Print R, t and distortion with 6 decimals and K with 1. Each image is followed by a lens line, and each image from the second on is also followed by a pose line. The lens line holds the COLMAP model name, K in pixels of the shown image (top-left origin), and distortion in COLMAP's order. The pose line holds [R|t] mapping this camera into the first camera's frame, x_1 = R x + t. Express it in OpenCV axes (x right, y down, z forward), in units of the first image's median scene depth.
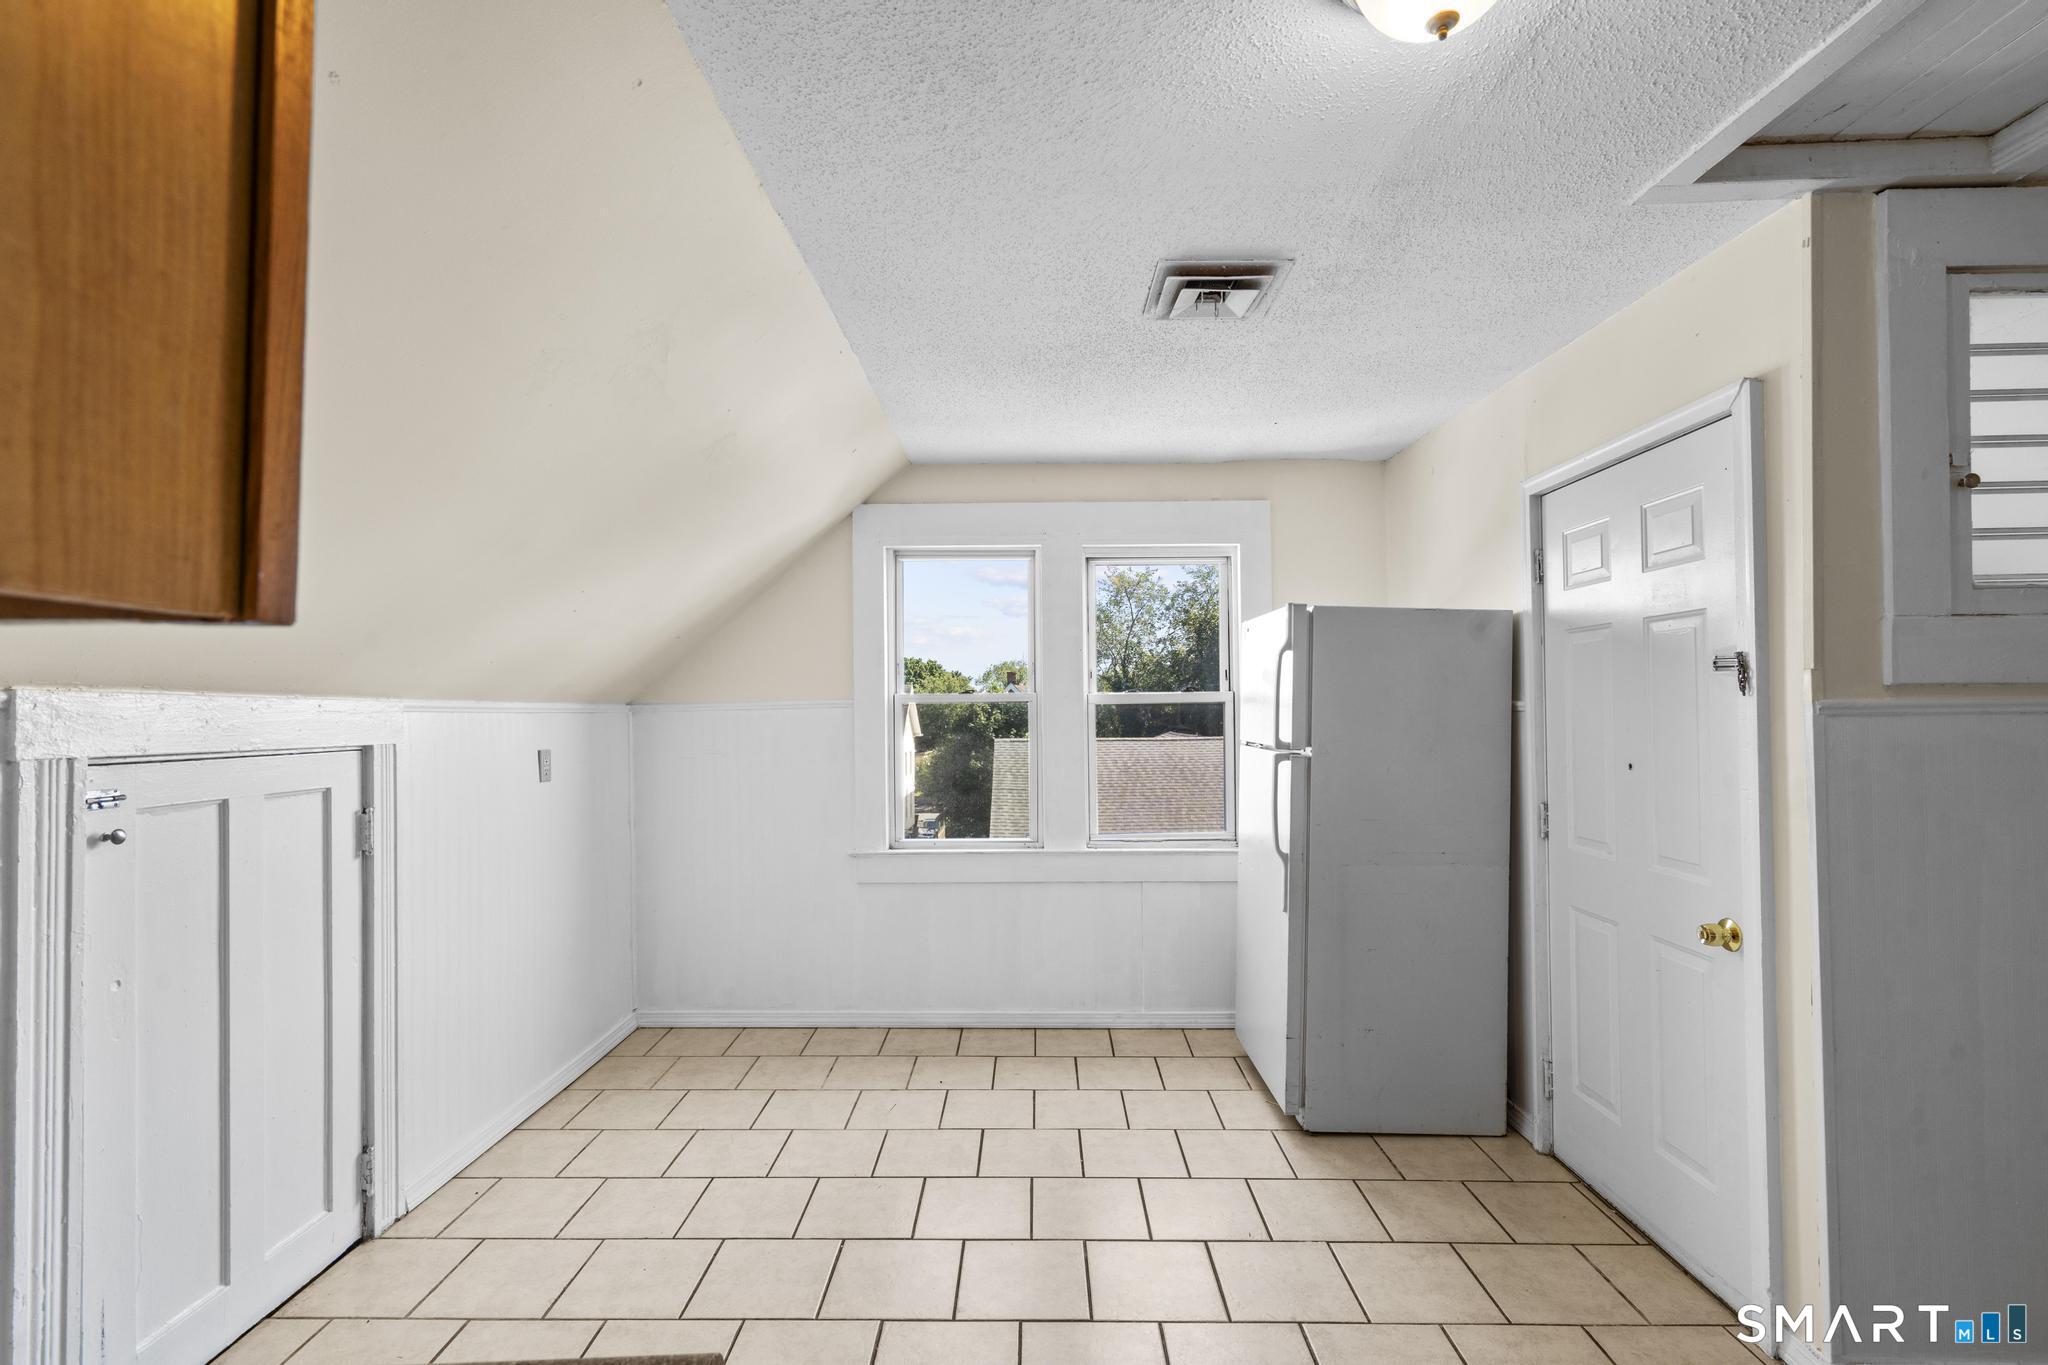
lens RADIAL K [[914.9, 0, 1021.7], [0, 914.9, 689.3], [0, 0, 1]] dist [-0.012206, 0.004153]
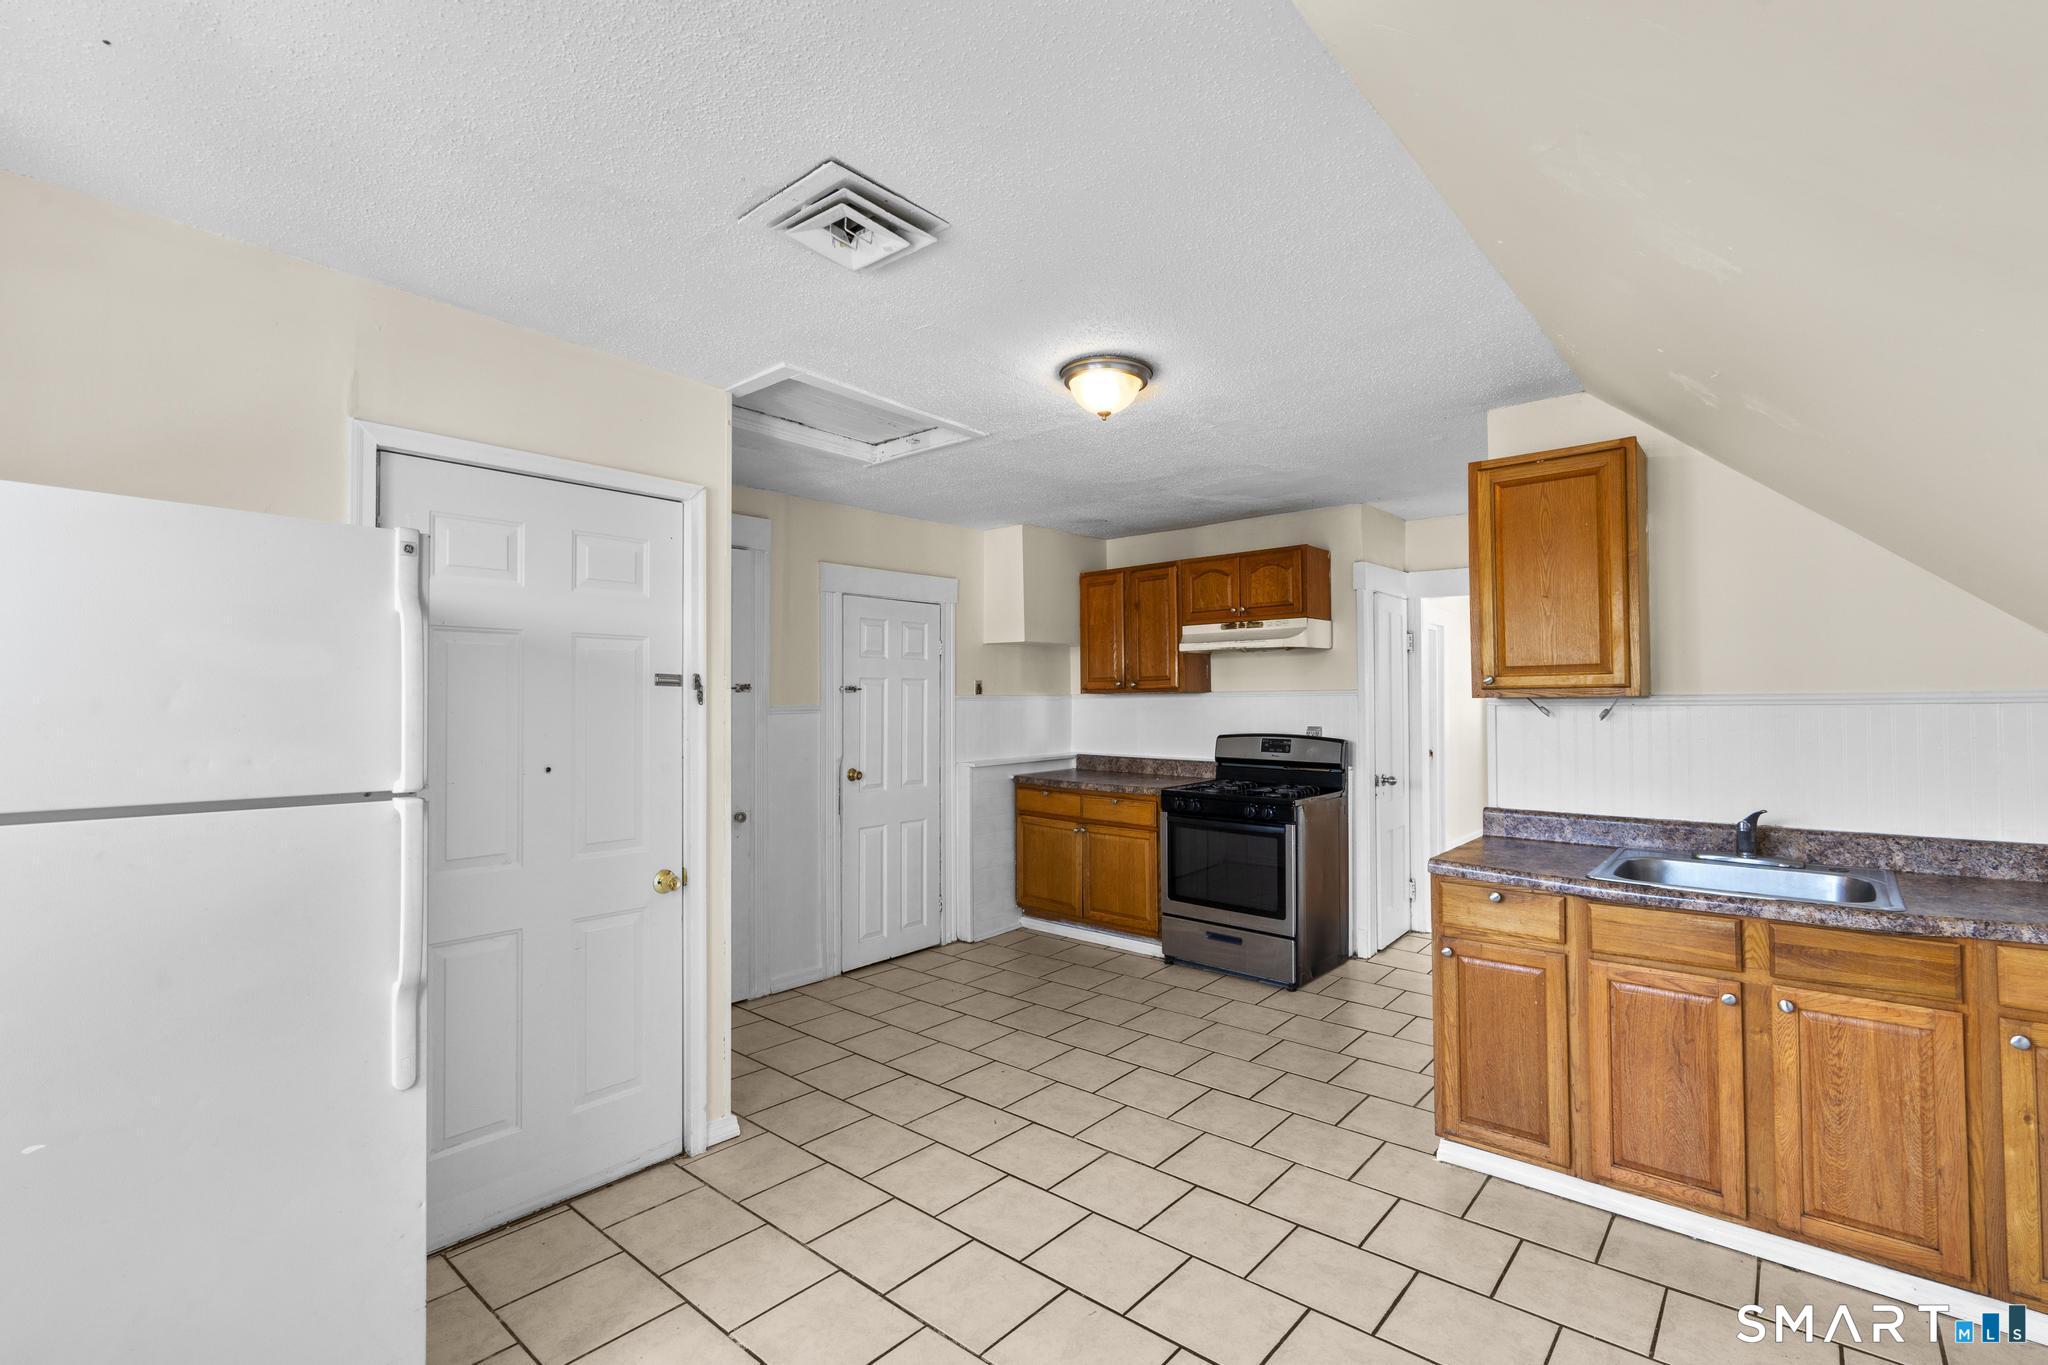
lens RADIAL K [[914.9, 0, 1025.7], [0, 914.9, 686.3], [0, 0, 1]] dist [-0.012206, 0.004153]
pose [[-0.769880, 0.019087, 0.637904, -0.453451], [-0.003426, 0.999415, -0.034039, 0.022458], [-0.638180, -0.028391, -0.769364, 1.534896]]
